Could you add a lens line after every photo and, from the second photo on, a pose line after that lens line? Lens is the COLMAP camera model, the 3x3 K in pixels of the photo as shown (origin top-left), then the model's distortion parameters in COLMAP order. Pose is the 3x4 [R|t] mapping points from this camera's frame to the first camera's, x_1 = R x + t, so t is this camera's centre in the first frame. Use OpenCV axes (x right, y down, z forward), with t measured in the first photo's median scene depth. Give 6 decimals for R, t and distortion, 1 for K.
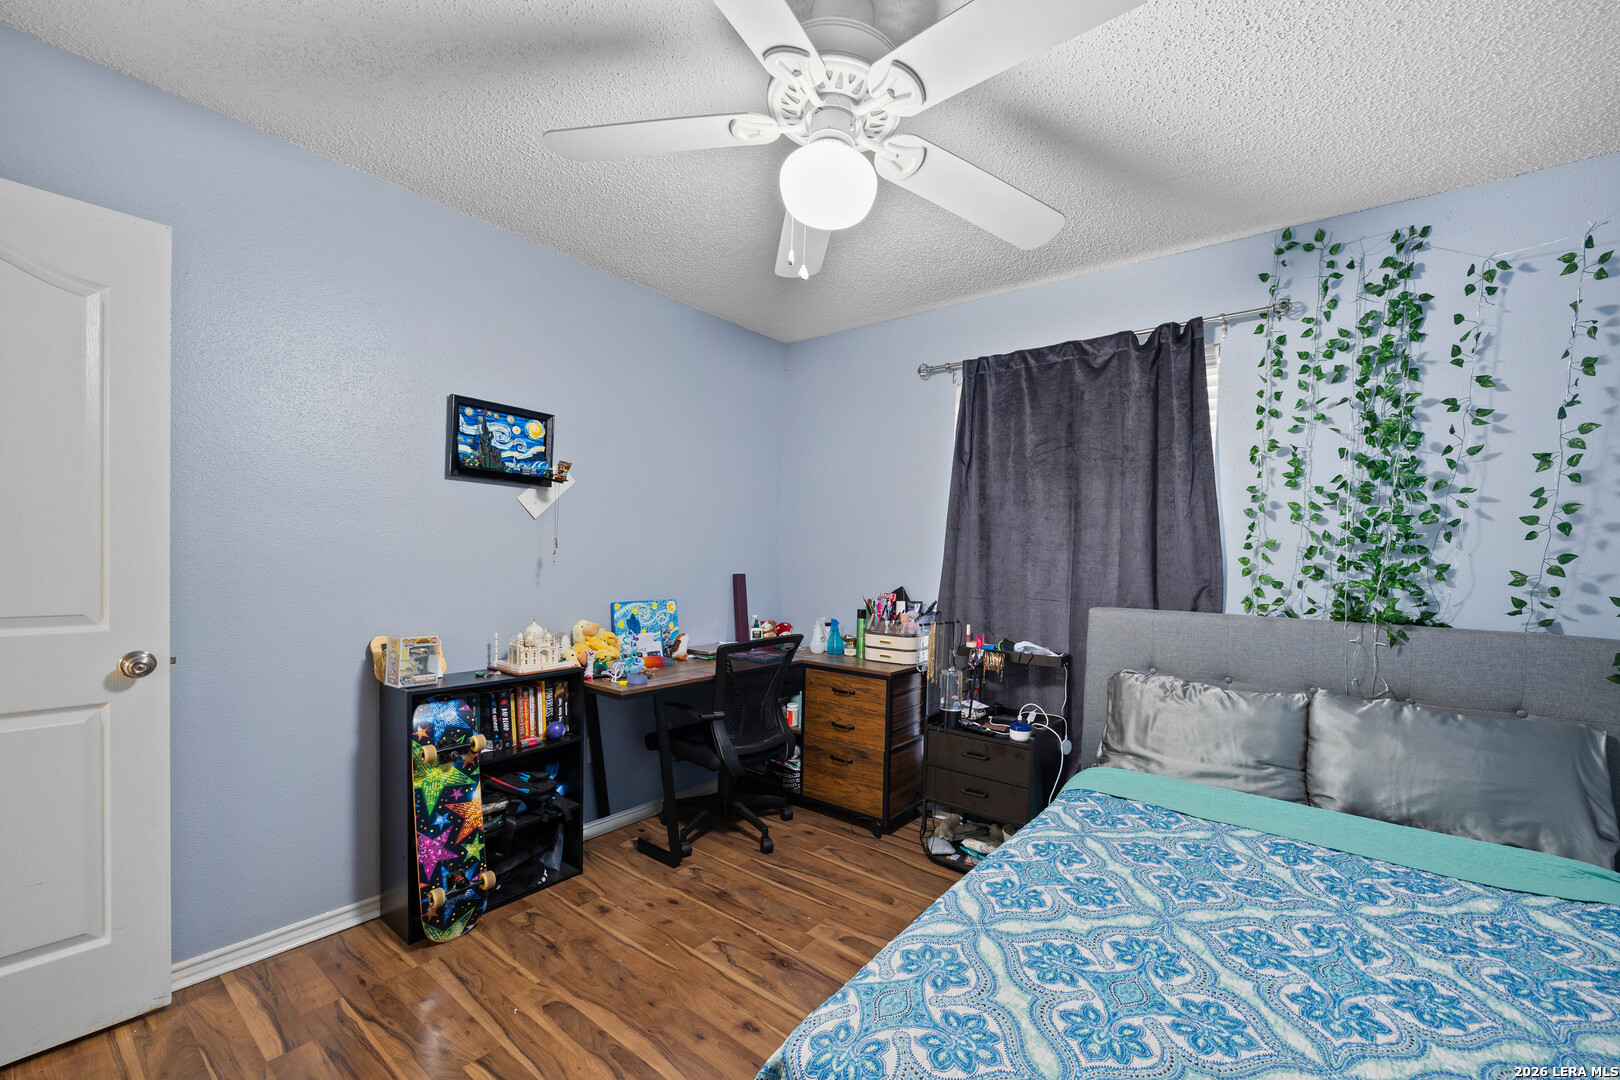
lens RADIAL K [[659.7, 0, 787.0], [0, 659.7, 551.7], [0, 0, 1]] dist [0.001129, 0.000436]
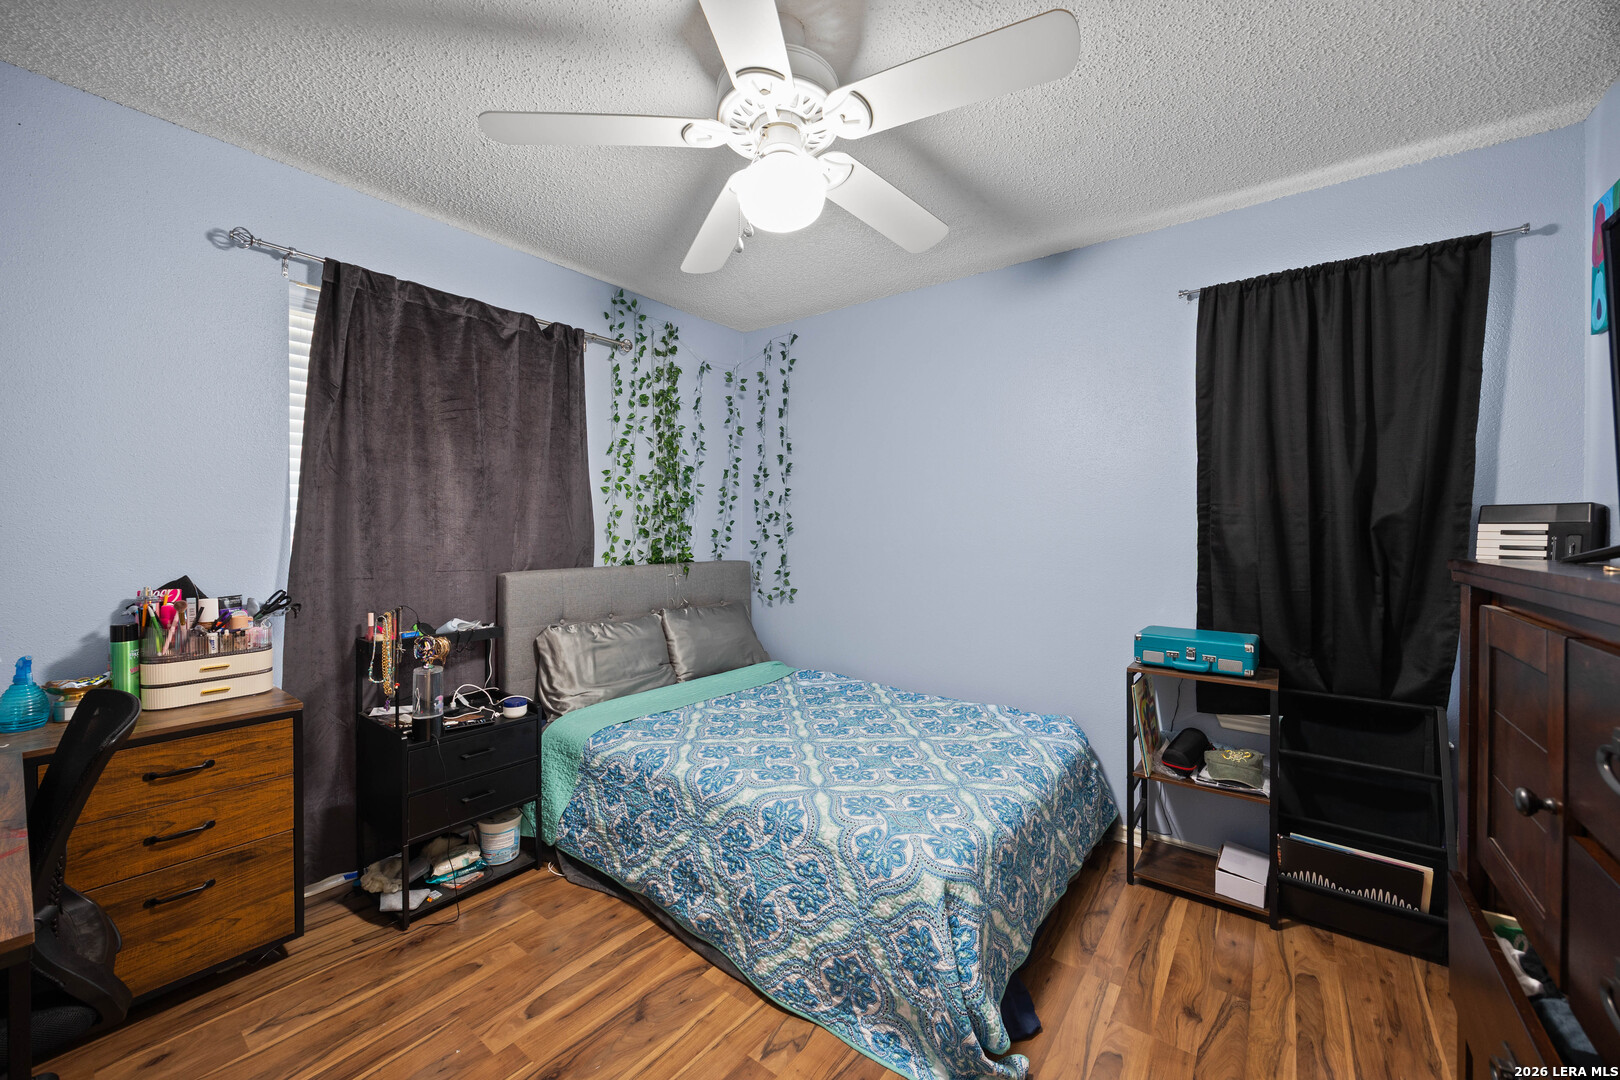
lens RADIAL K [[627.4, 0, 826.7], [0, 627.4, 529.6], [0, 0, 1]] dist [-0.001886, -0.000245]
pose [[-0.047120, -0.017915, 0.998729, -0.603530], [-0.002427, 0.999838, 0.017820, -0.002234], [-0.998886, -0.001585, -0.047155, 0.626809]]
